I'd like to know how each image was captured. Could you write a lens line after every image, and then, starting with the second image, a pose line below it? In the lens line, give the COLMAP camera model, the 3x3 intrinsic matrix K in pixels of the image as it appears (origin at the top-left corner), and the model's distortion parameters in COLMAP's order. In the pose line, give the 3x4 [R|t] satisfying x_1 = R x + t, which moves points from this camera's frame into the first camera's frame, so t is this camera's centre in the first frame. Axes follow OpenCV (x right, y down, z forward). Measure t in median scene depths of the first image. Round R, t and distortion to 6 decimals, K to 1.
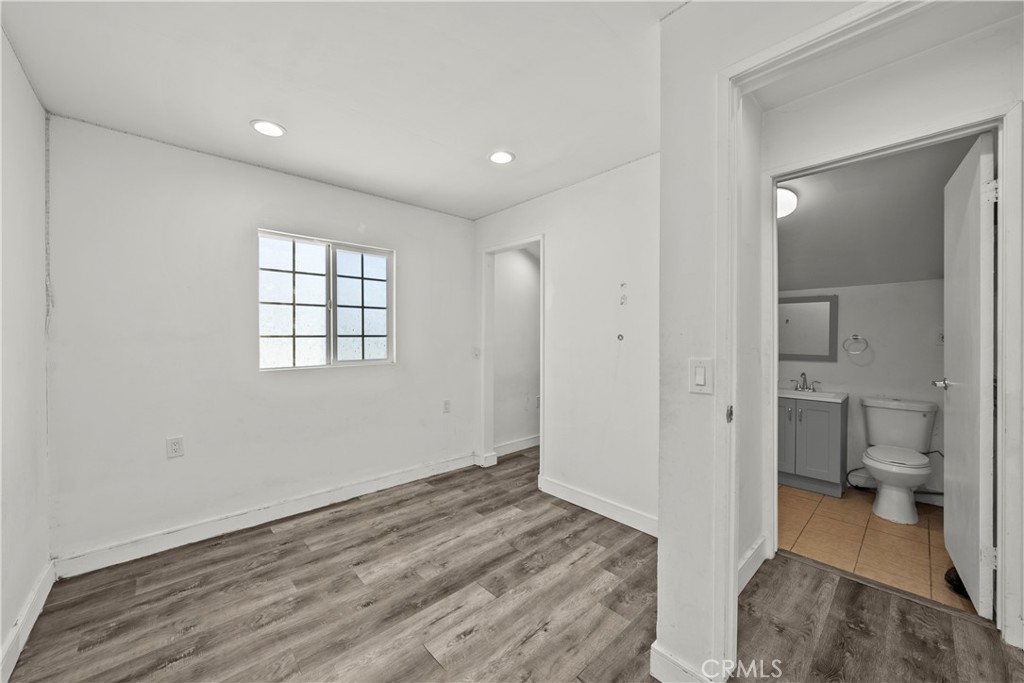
lens RADIAL K [[386.3, 0, 501.7], [0, 386.3, 339.4], [0, 0, 1]] dist [-0.005078, 0.000136]
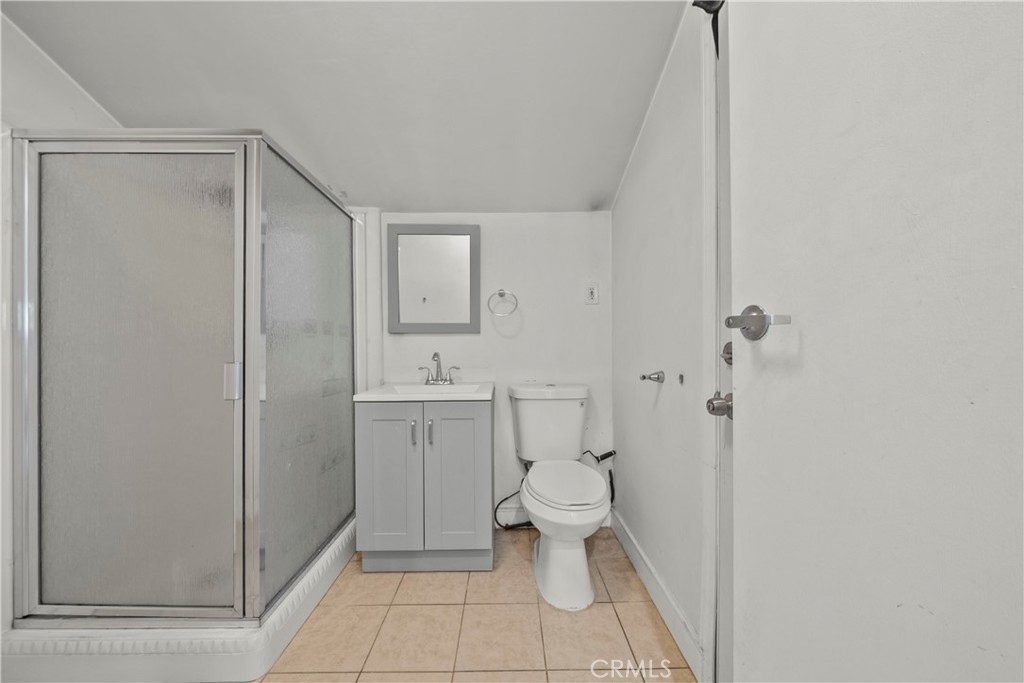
lens RADIAL K [[354.6, 0, 511.4], [0, 354.6, 341.0], [0, 0, 1]] dist [-0.000699, -0.000016]
pose [[0.669357, 0.000225, 0.742941, 0.488542], [0.019164, 0.999662, -0.017568, 0.083958], [-0.742694, 0.025997, 0.669126, 0.591390]]
